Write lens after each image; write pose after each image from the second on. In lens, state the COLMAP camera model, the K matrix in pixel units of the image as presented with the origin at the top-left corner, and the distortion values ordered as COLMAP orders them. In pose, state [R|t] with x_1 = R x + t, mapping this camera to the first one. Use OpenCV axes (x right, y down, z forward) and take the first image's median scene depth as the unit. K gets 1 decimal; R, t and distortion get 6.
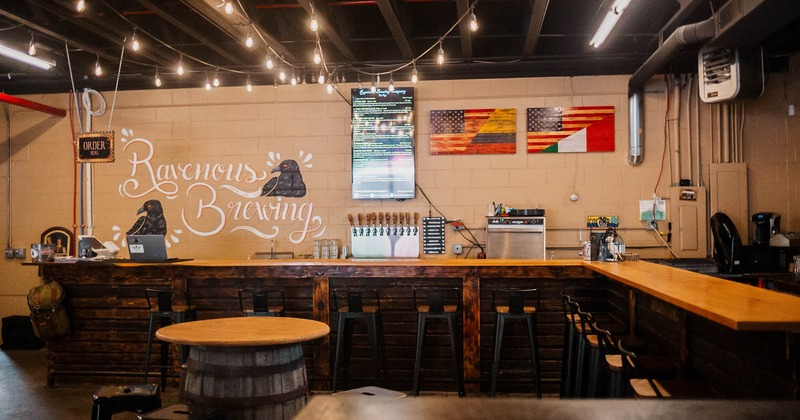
lens RADIAL K [[774.9, 0, 397.2], [0, 774.9, 210.3], [0, 0, 1]] dist [-0.034620, 0.000000]
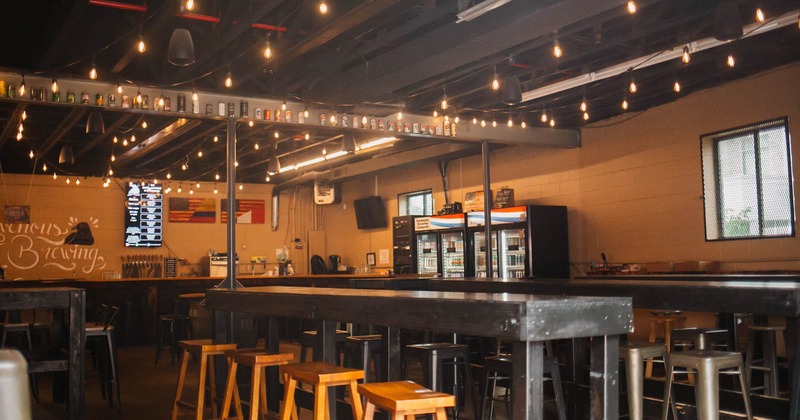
lens RADIAL K [[774.9, 0, 396.0], [0, 774.9, 211.5], [0, 0, 1]] dist [-0.034620, 0.000000]
pose [[0.786817, 0.038488, 0.615985, -0.626560], [0.002287, 0.997865, -0.065269, 0.020314], [-0.617182, 0.052764, 0.785049, -0.694766]]
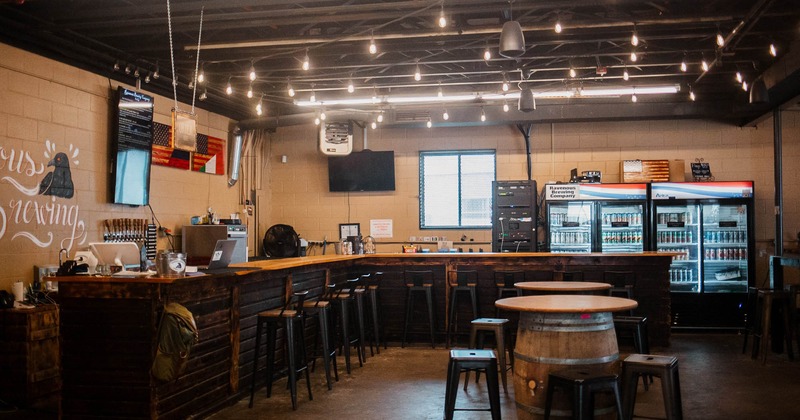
lens RADIAL K [[774.9, 0, 402.9], [0, 774.9, 209.3], [0, 0, 1]] dist [-0.034620, 0.000000]
pose [[0.094079, 0.034613, 0.994963, -0.932312], [-0.010544, 0.999374, -0.033770, 0.020161], [-0.995509, -0.007314, 0.094385, 0.555278]]
